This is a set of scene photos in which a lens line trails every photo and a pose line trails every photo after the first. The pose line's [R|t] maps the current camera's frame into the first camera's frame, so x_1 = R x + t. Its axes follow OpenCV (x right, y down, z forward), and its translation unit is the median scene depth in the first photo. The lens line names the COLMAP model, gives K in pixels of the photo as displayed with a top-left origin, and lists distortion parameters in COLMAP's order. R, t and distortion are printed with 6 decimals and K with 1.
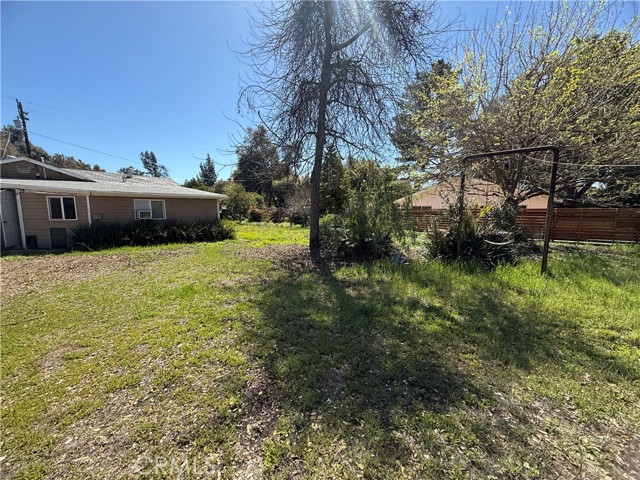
lens RADIAL K [[254.9, 0, 318.3], [0, 254.9, 239.6], [0, 0, 1]] dist [-0.000816, -0.000308]
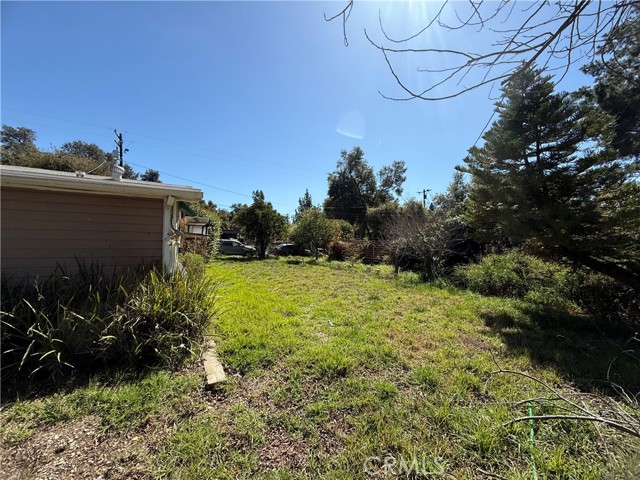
lens RADIAL K [[254.9, 0, 318.3], [0, 254.9, 239.6], [0, 0, 1]] dist [-0.000816, -0.000308]
pose [[0.933056, 0.016563, -0.359350, -0.038610], [-0.064632, 0.990403, -0.122169, -0.027341], [0.353878, 0.137216, 0.925171, 0.254286]]
